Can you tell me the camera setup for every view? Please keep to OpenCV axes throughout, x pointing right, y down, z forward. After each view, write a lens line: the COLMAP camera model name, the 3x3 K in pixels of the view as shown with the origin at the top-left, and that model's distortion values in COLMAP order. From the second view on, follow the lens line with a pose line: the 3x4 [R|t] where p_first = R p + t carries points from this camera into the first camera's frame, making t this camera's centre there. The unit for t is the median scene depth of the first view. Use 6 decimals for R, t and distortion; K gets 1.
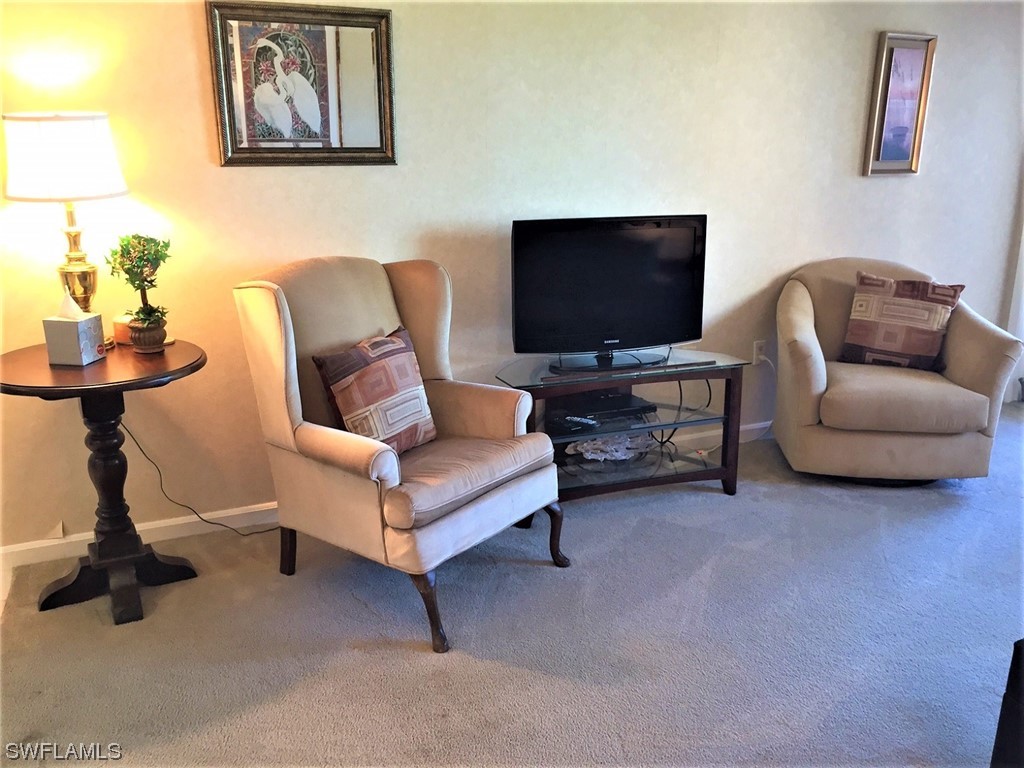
lens RADIAL K [[873.0, 0, 509.1], [0, 873.0, 380.8], [0, 0, 1]] dist [0.075562, -0.101346]
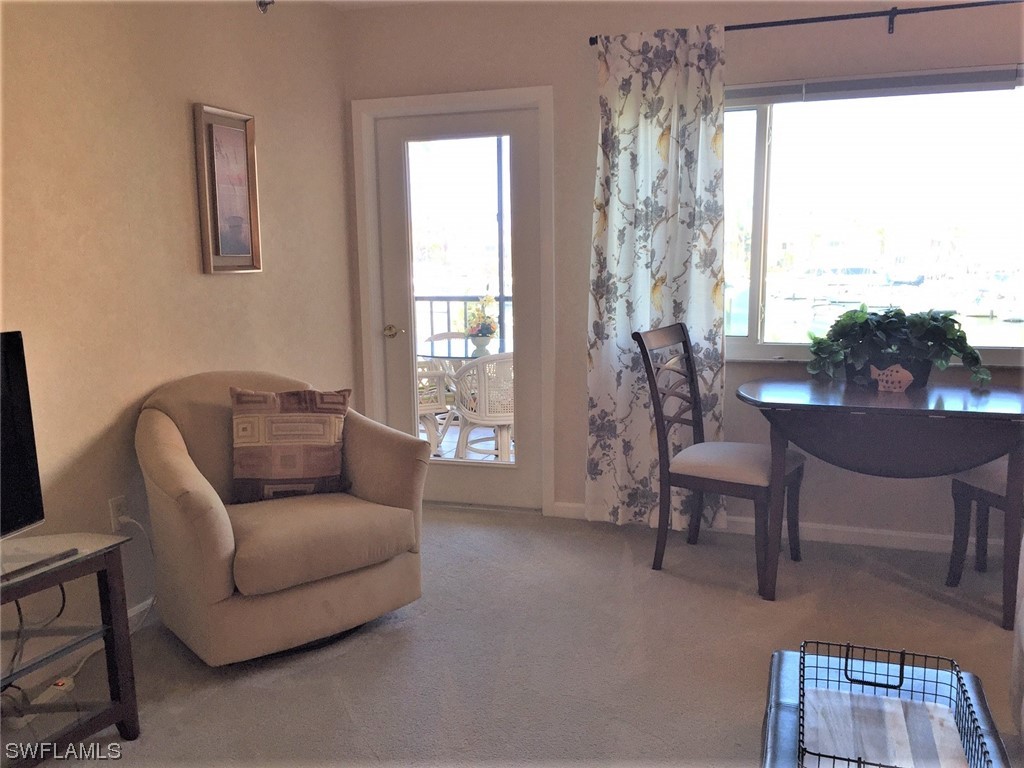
lens RADIAL K [[873.0, 0, 517.5], [0, 873.0, 386.4], [0, 0, 1]] dist [0.075562, -0.101346]
pose [[0.697690, -0.121818, 0.705967, 0.014014], [0.206017, 0.977928, -0.034855, -0.045723], [-0.686138, 0.169759, 0.707387, 0.265698]]
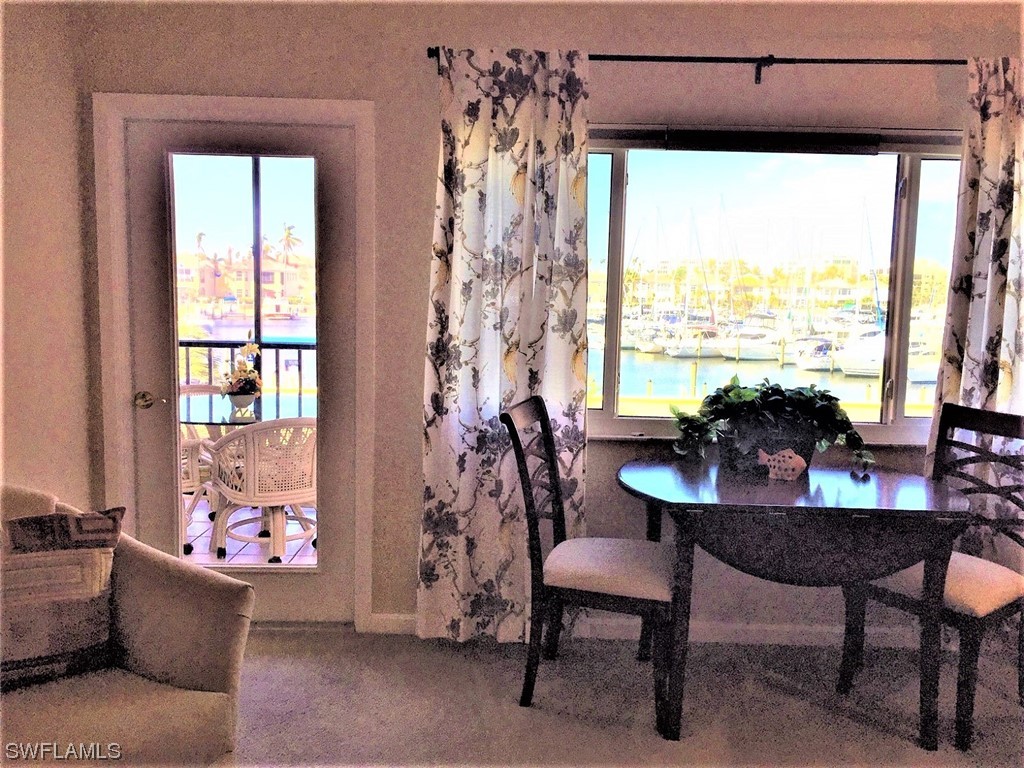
lens RADIAL K [[873.0, 0, 513.8], [0, 873.0, 384.3], [0, 0, 1]] dist [0.075562, -0.101346]
pose [[0.429215, -0.095028, 0.898189, 0.098276], [0.218316, 0.975878, -0.001078, -0.129929], [-0.876420, 0.196552, 0.439608, 0.486341]]
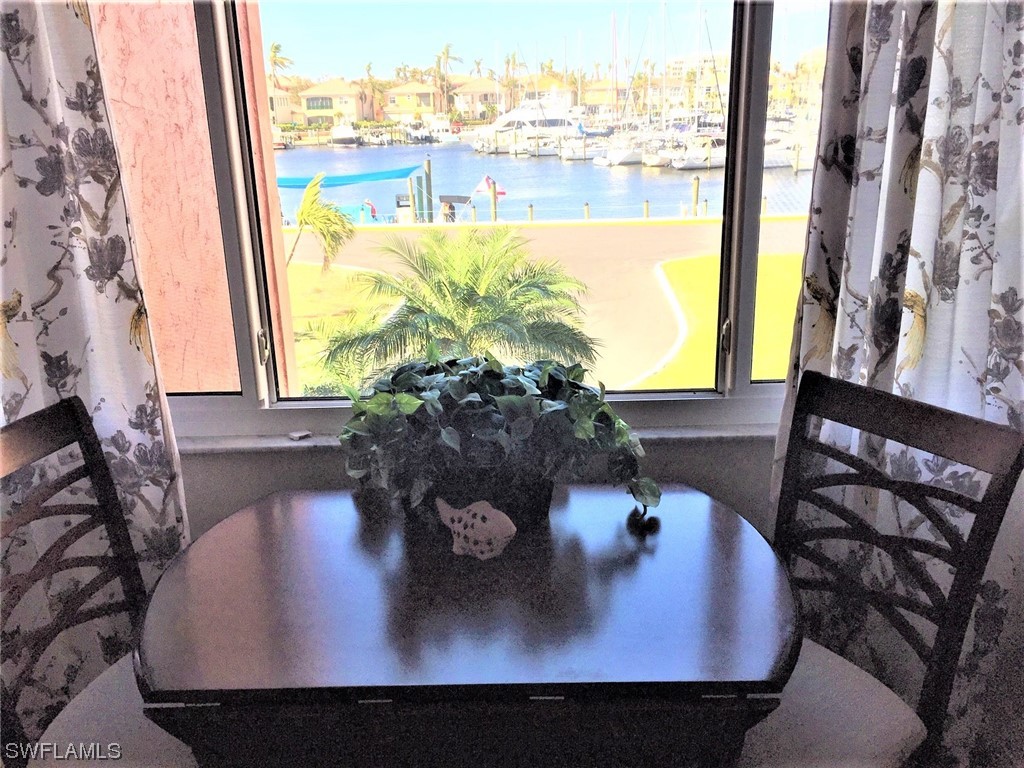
lens RADIAL K [[873.0, 0, 513.5], [0, 873.0, 383.0], [0, 0, 1]] dist [0.075562, -0.101346]
pose [[0.436709, -0.293089, 0.850520, 0.578590], [0.267773, 0.944936, 0.188133, -0.148420], [-0.858827, 0.145587, 0.491143, 0.402012]]
